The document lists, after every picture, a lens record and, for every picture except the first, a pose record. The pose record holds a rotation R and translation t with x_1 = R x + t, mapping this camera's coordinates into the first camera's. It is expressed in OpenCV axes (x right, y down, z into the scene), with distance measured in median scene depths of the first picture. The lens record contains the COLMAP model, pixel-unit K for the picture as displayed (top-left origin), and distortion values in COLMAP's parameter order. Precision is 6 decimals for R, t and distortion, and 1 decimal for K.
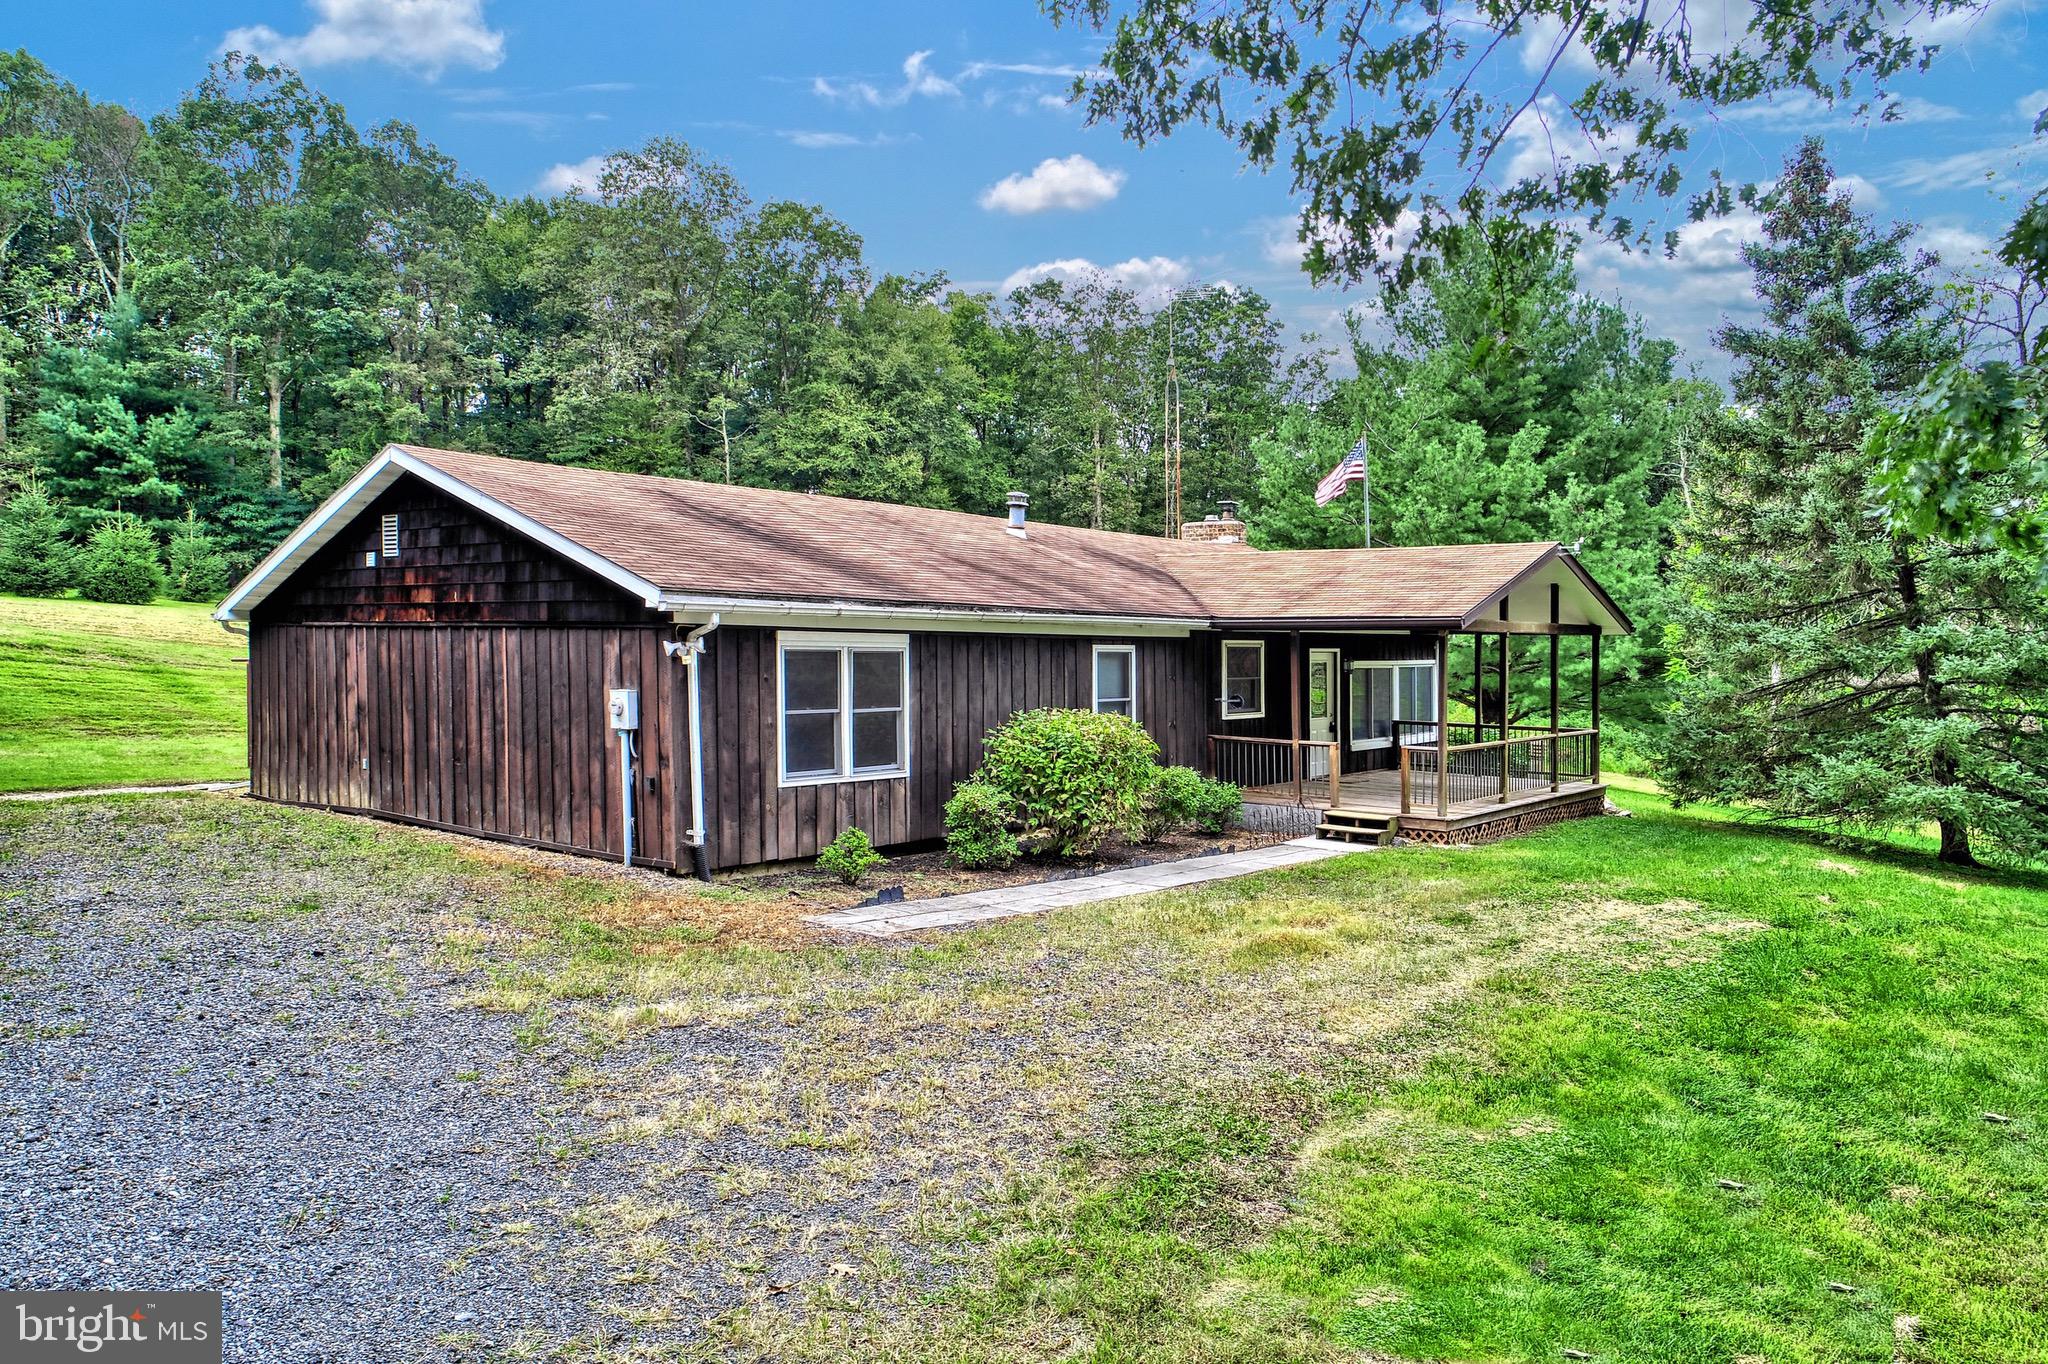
lens RADIAL K [[1404.2, 0, 989.0], [0, 1404.2, 674.9], [0, 0, 1]] dist [-0.002410, 0.002347]
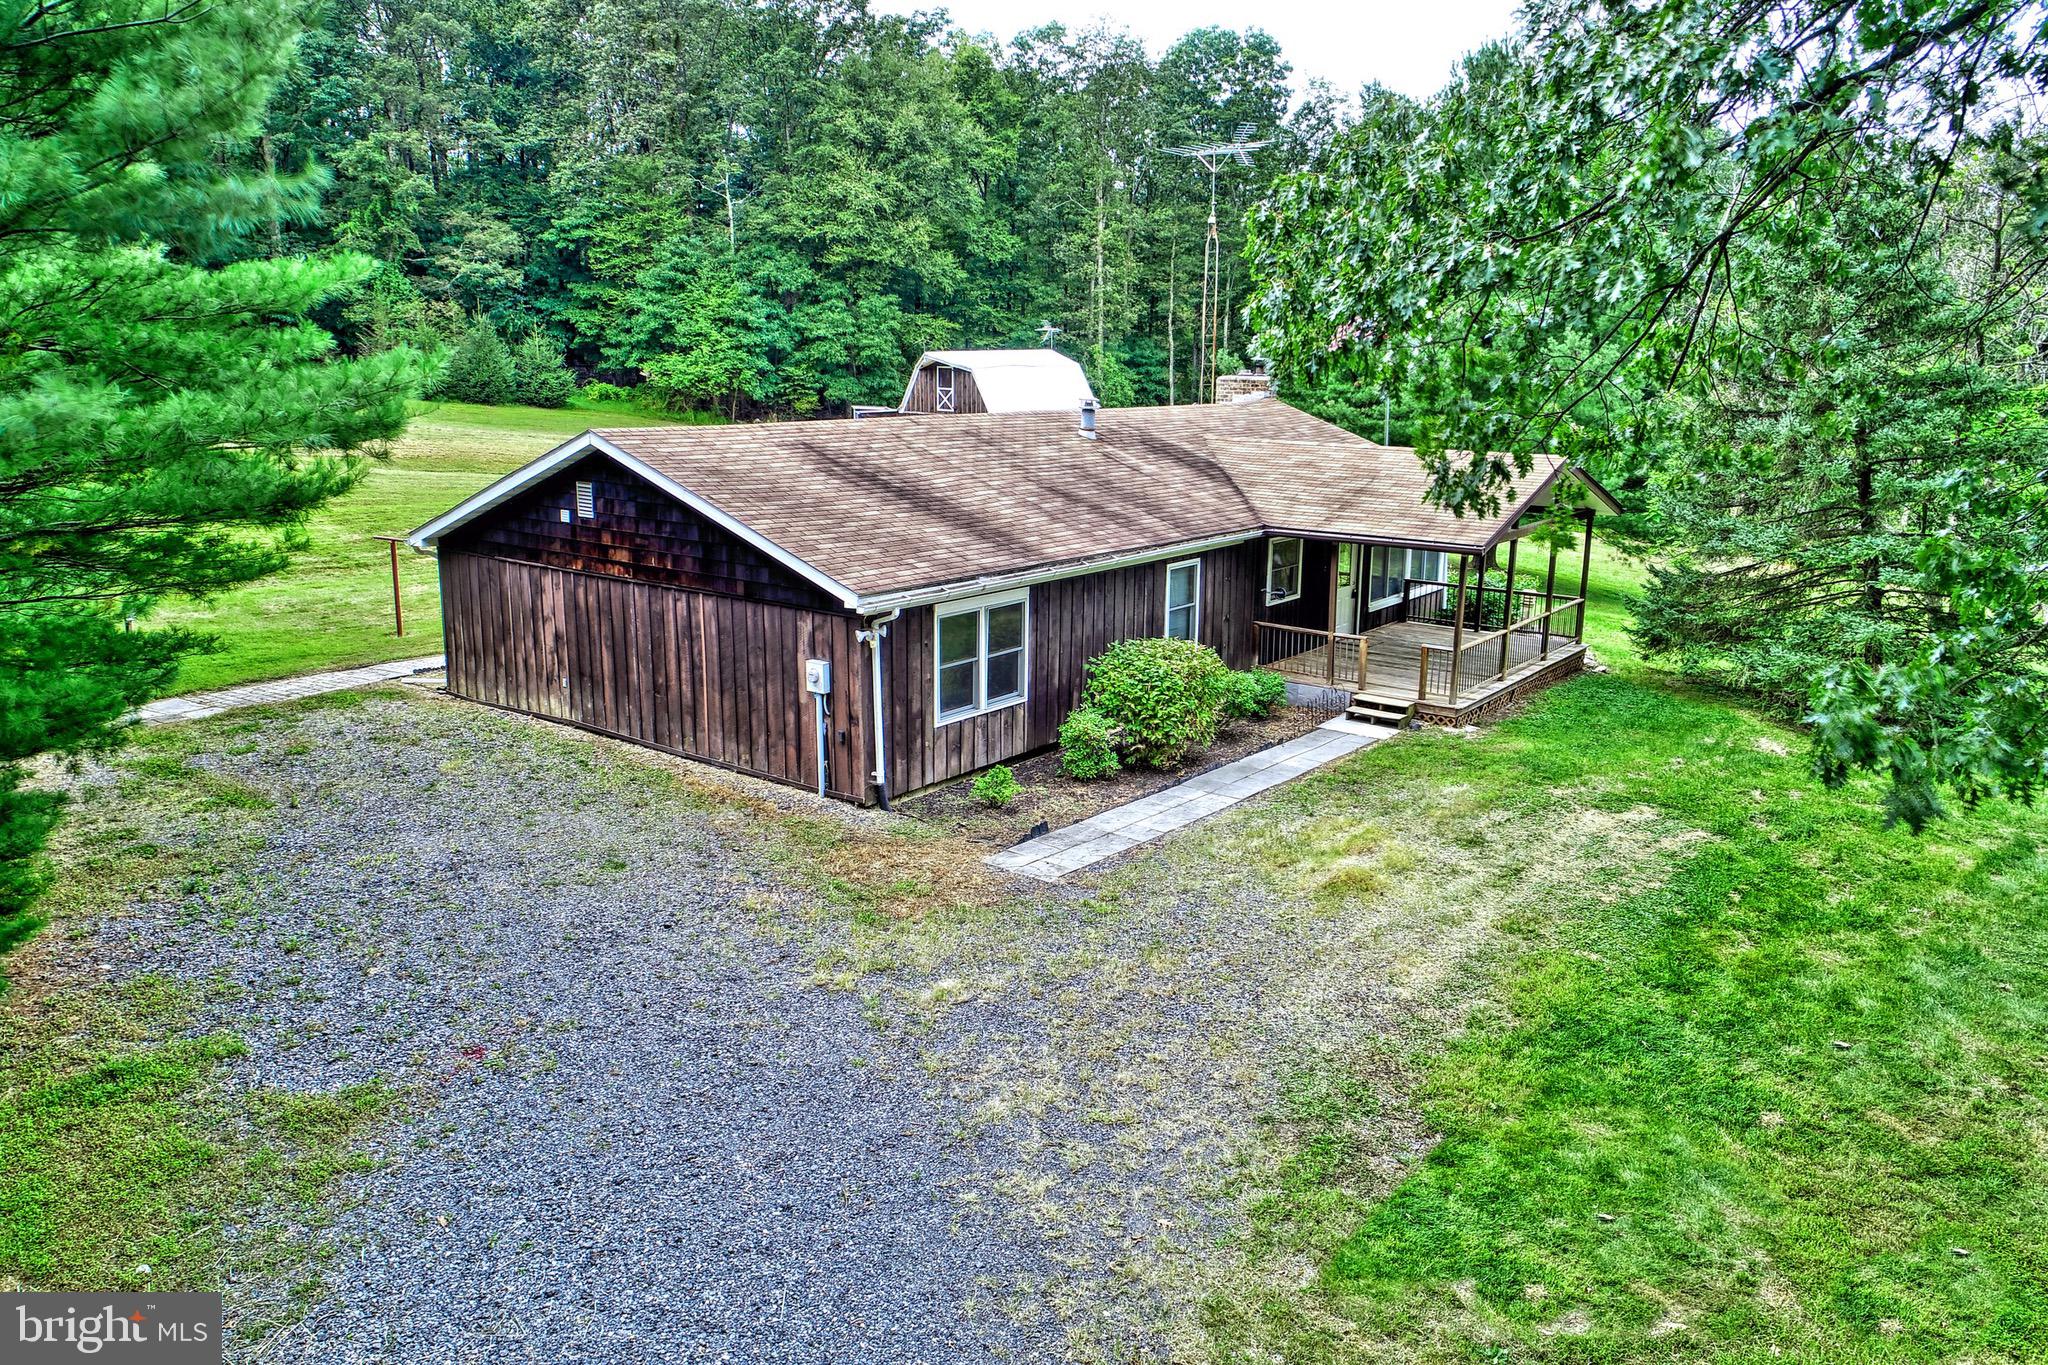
lens RADIAL K [[1404.2, 0, 1008.6], [0, 1404.2, 683.3], [0, 0, 1]] dist [-0.002410, 0.002347]
pose [[0.999479, -0.000202, 0.032272, -0.112095], [-0.006373, 0.979055, 0.203496, -0.188817], [-0.031638, -0.203596, 0.978544, -0.184235]]
